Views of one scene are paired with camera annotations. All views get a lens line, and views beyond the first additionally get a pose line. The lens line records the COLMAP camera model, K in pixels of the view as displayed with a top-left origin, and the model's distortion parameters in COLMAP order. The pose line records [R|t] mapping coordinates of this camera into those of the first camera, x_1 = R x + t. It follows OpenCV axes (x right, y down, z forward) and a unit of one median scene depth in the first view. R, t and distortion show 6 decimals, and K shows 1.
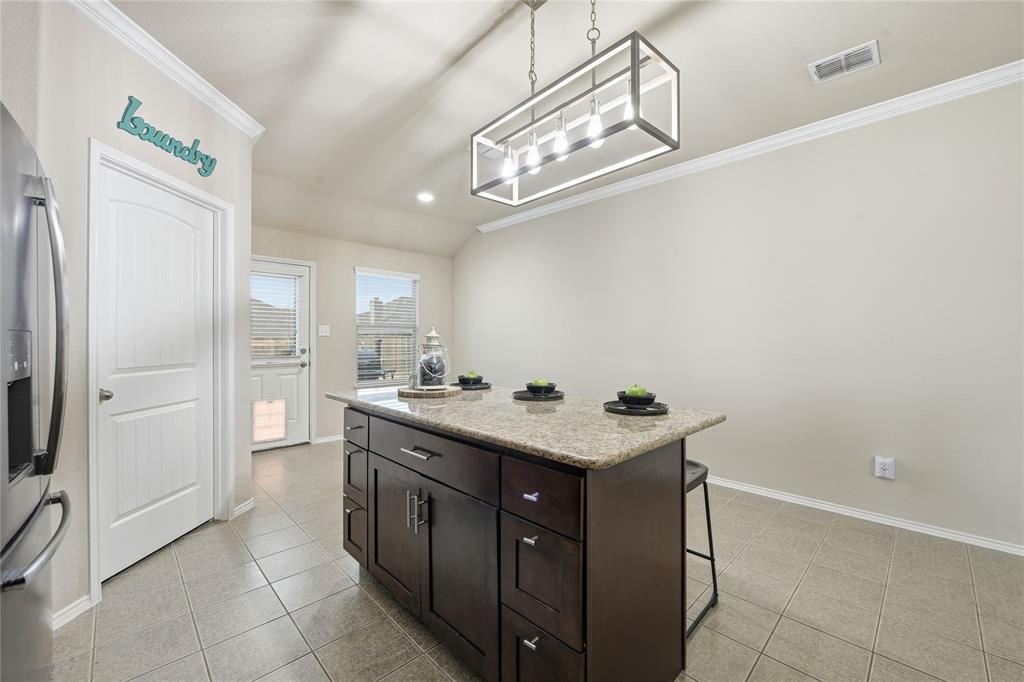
lens RADIAL K [[411.7, 0, 519.1], [0, 411.7, 340.2], [0, 0, 1]] dist [-0.004015, -0.001603]
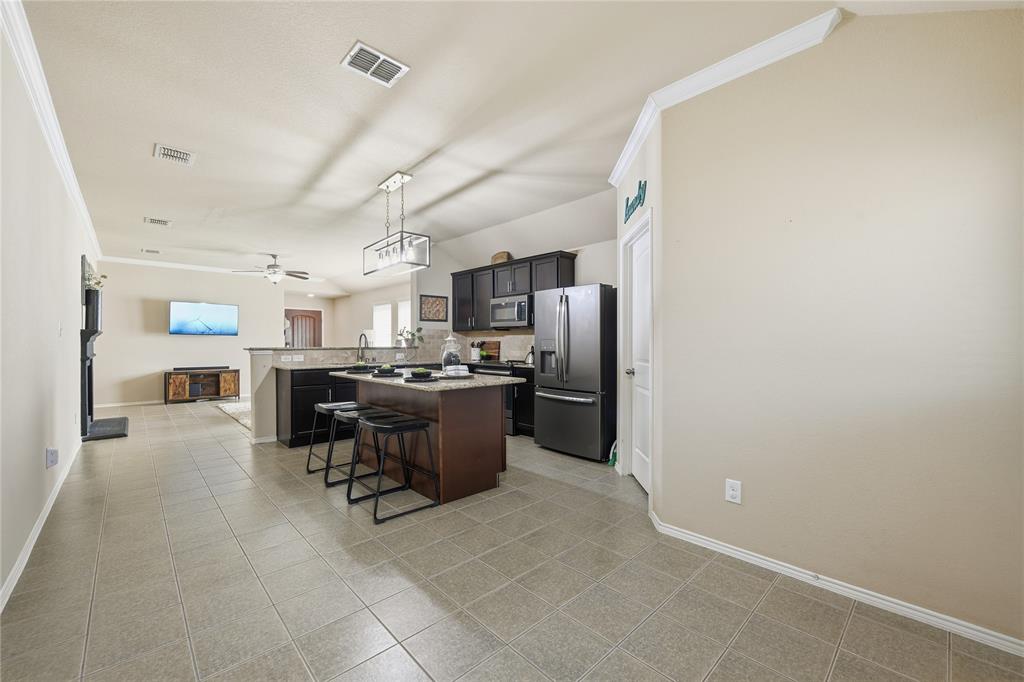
lens RADIAL K [[411.7, 0, 514.7], [0, 411.7, 346.3], [0, 0, 1]] dist [-0.004015, -0.001603]
pose [[-0.999894, 0.000845, 0.014542, -0.232125], [0.000971, 0.999962, 0.008685, 0.001335], [-0.014534, 0.008699, -0.999857, 1.257701]]
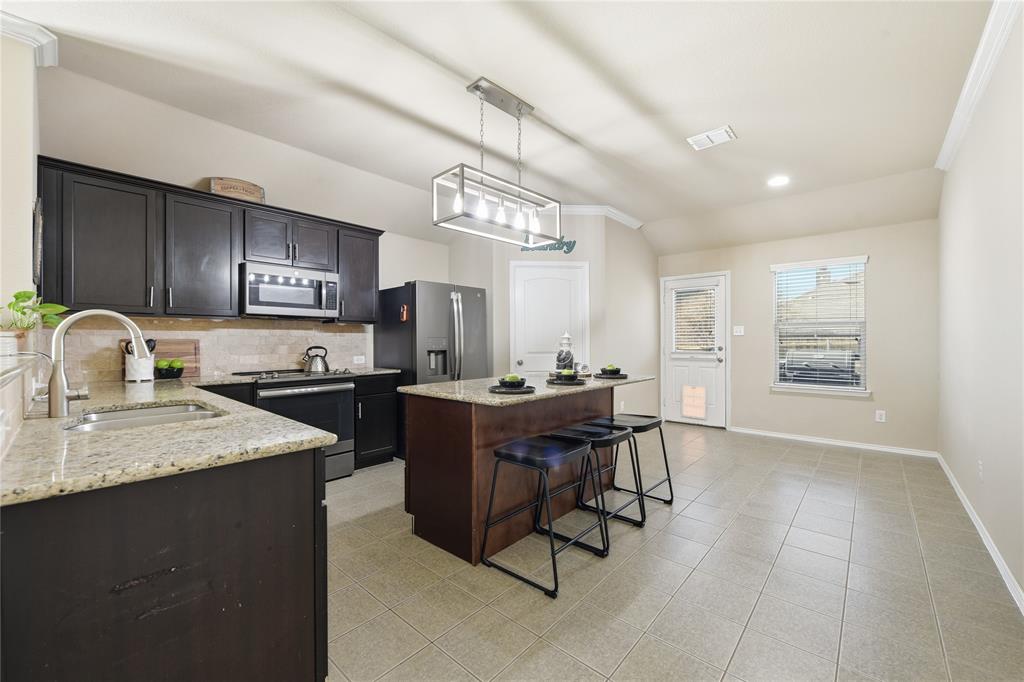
lens RADIAL K [[411.7, 0, 517.5], [0, 411.7, 339.7], [0, 0, 1]] dist [-0.004015, -0.001603]
pose [[0.075918, -0.001806, -0.997112, 0.628660], [0.004074, 0.999991, -0.001501, 0.000442], [0.997106, -0.003949, 0.075925, 0.353820]]
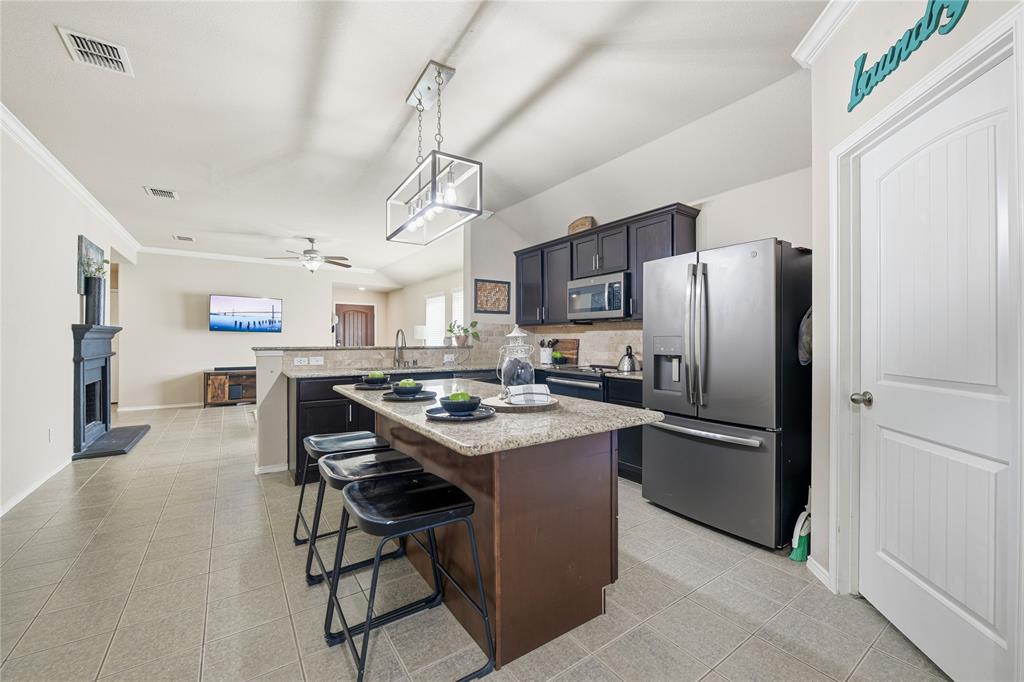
lens RADIAL K [[411.7, 0, 512.7], [0, 411.7, 340.3], [0, 0, 1]] dist [-0.004015, -0.001603]
pose [[-0.986024, -0.000647, 0.166603, -0.168676], [-0.000822, 0.999999, -0.000986, 0.000511], [-0.166602, -0.001109, -0.986024, 0.911872]]
